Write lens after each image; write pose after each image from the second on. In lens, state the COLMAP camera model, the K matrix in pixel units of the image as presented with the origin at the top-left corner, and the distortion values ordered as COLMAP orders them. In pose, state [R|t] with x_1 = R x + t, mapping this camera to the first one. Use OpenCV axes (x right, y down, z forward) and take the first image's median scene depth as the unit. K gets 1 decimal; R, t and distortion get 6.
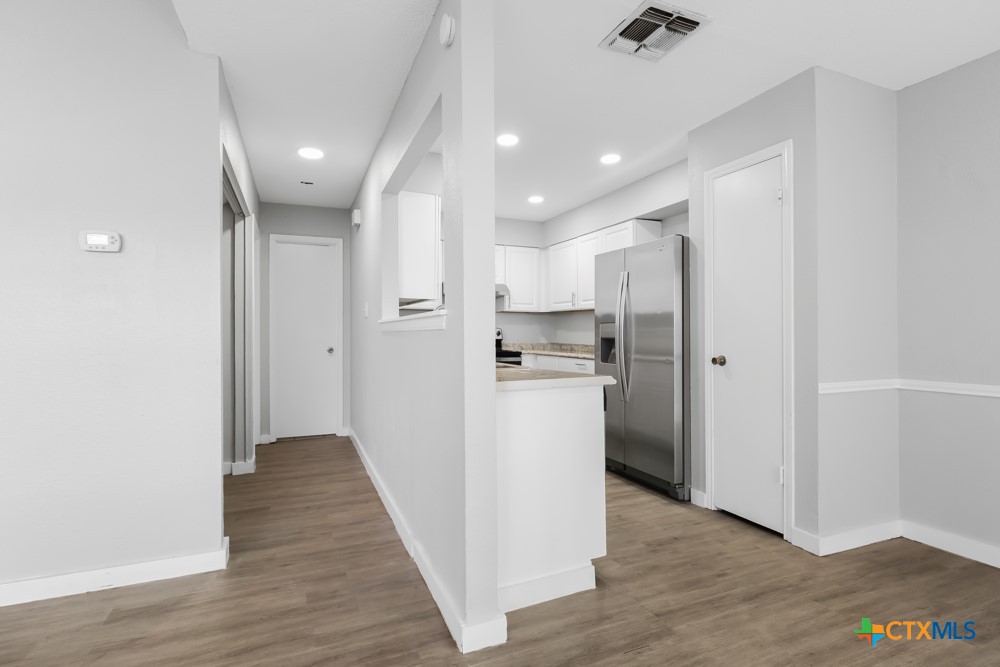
lens RADIAL K [[469.4, 0, 477.9], [0, 469.4, 340.8], [0, 0, 1]] dist [0.002175, 0.000318]
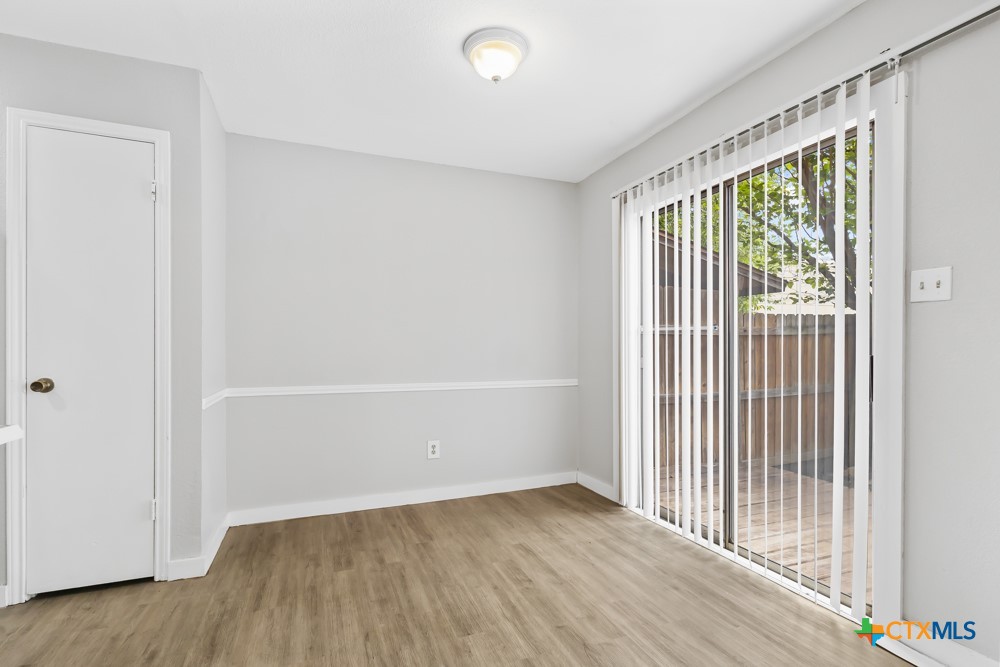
lens RADIAL K [[469.4, 0, 481.5], [0, 469.4, 352.2], [0, 0, 1]] dist [0.002175, 0.000318]
pose [[-0.004144, -0.008599, 0.999954, -0.265036], [0.008572, 0.999926, 0.008634, -0.010949], [-0.999955, 0.008608, -0.004070, 0.452006]]
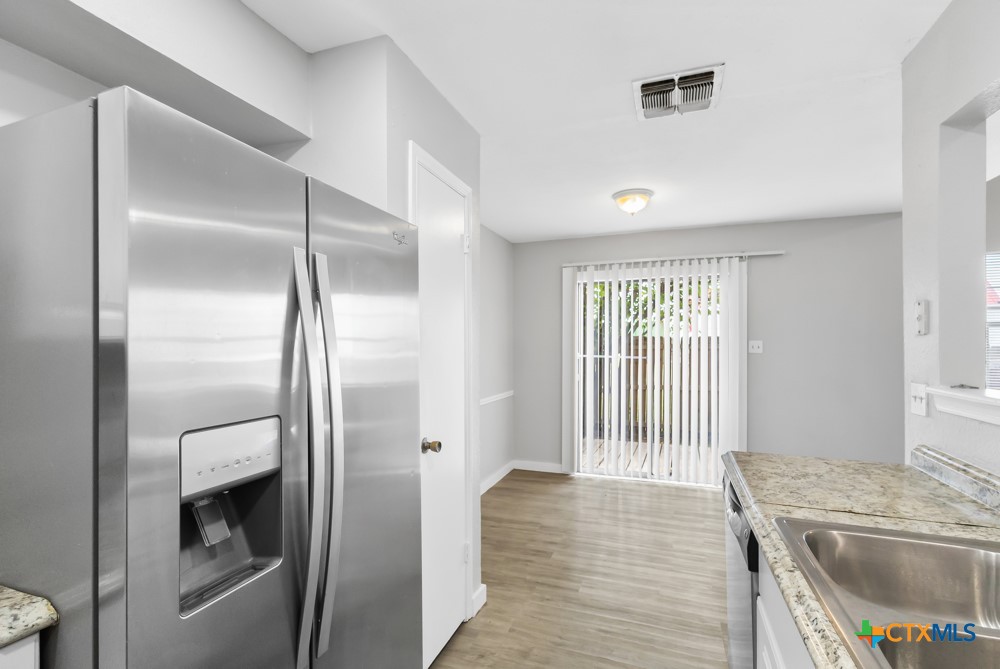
lens RADIAL K [[469.4, 0, 499.6], [0, 469.4, 341.1], [0, 0, 1]] dist [0.002175, 0.000318]
pose [[-0.751957, 0.006570, 0.659180, -0.003322], [0.007578, 0.999970, -0.001321, -0.134991], [-0.659169, 0.004002, -0.751984, 1.879390]]
